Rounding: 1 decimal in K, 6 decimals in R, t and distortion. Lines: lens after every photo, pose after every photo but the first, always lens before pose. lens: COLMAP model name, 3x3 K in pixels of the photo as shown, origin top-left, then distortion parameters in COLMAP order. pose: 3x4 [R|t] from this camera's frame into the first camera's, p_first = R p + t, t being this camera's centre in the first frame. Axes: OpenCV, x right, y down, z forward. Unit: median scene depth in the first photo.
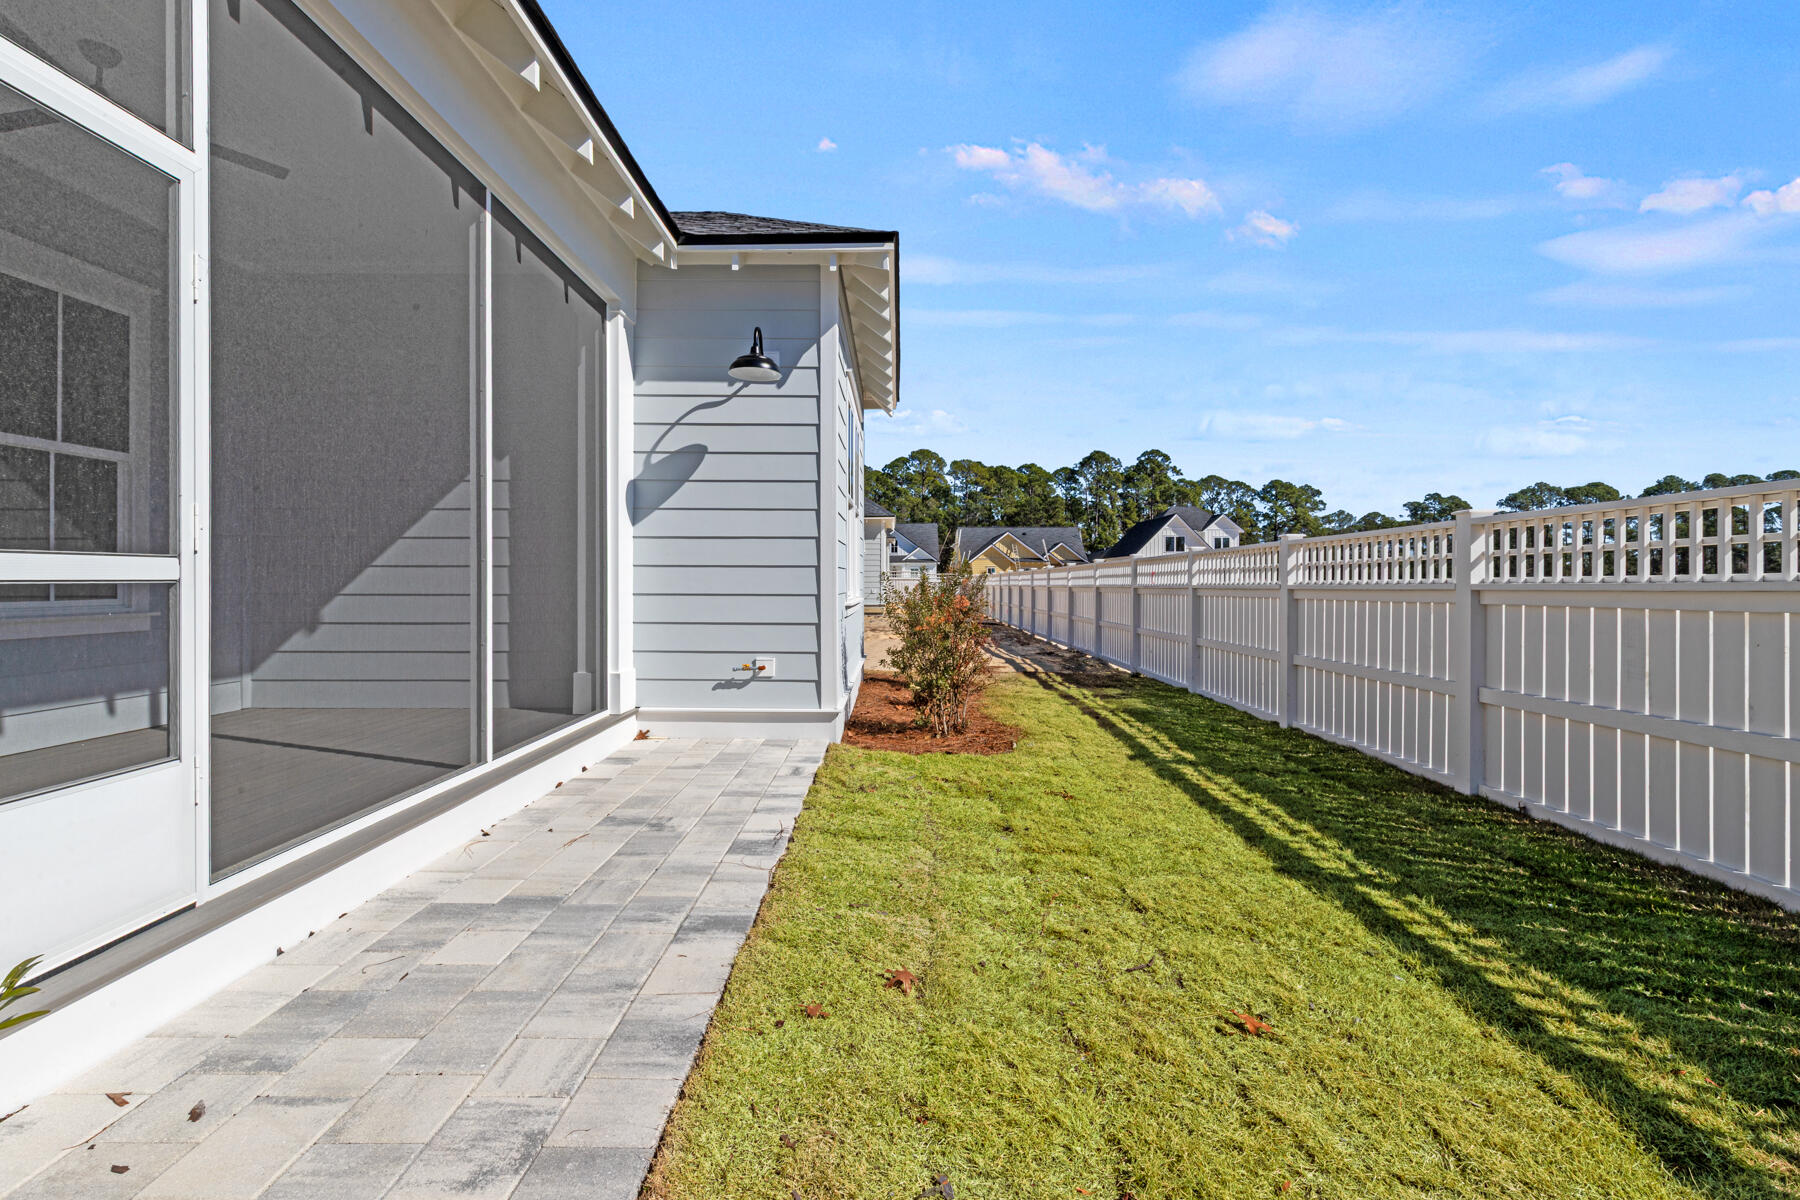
lens RADIAL K [[825.1, 0, 894.2], [0, 825.1, 576.1], [0, 0, 1]] dist [0.011272, -0.001011]
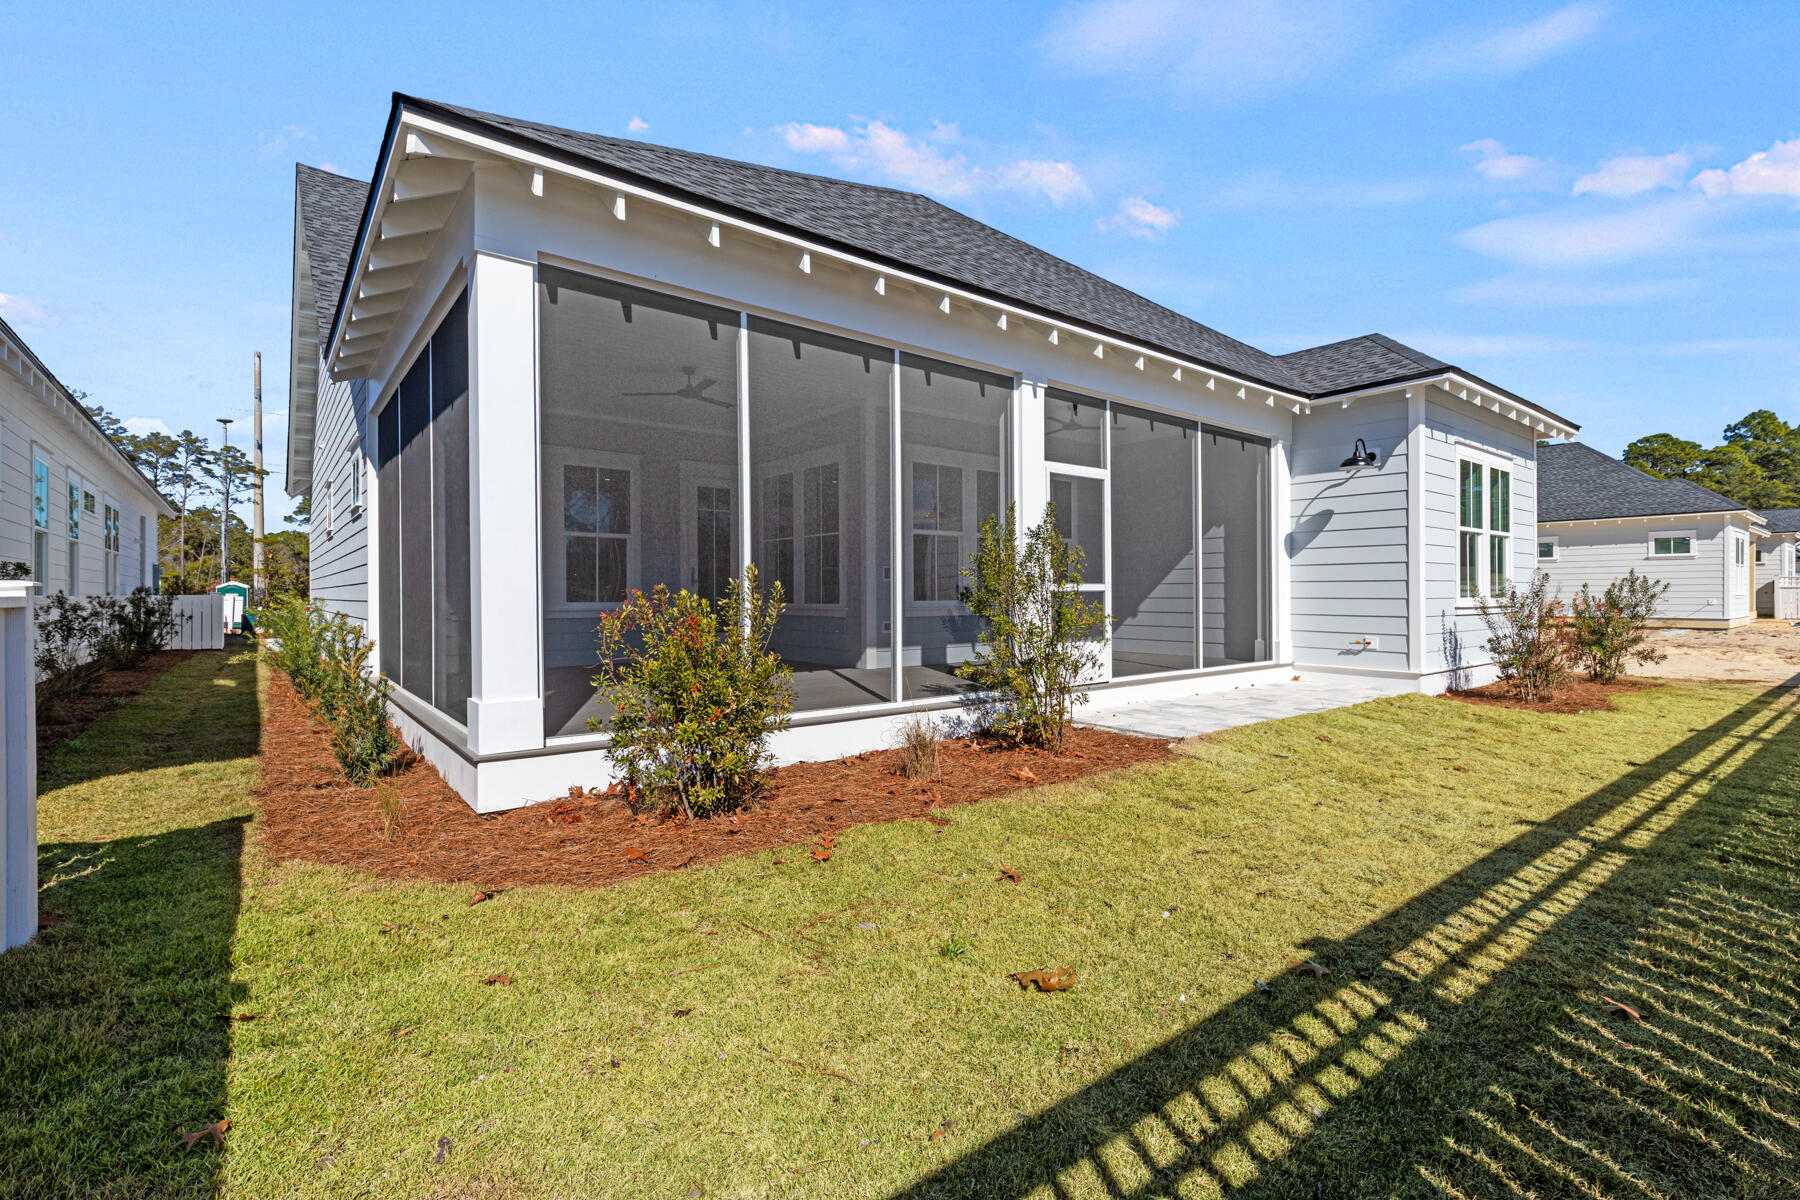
lens RADIAL K [[825.1, 0, 900.3], [0, 825.1, 591.7], [0, 0, 1]] dist [0.011272, -0.001011]
pose [[0.629523, -0.001915, -0.776980, 0.534889], [0.008138, 0.999958, 0.004128, -0.005012], [0.776939, -0.008921, 0.629512, -0.761166]]
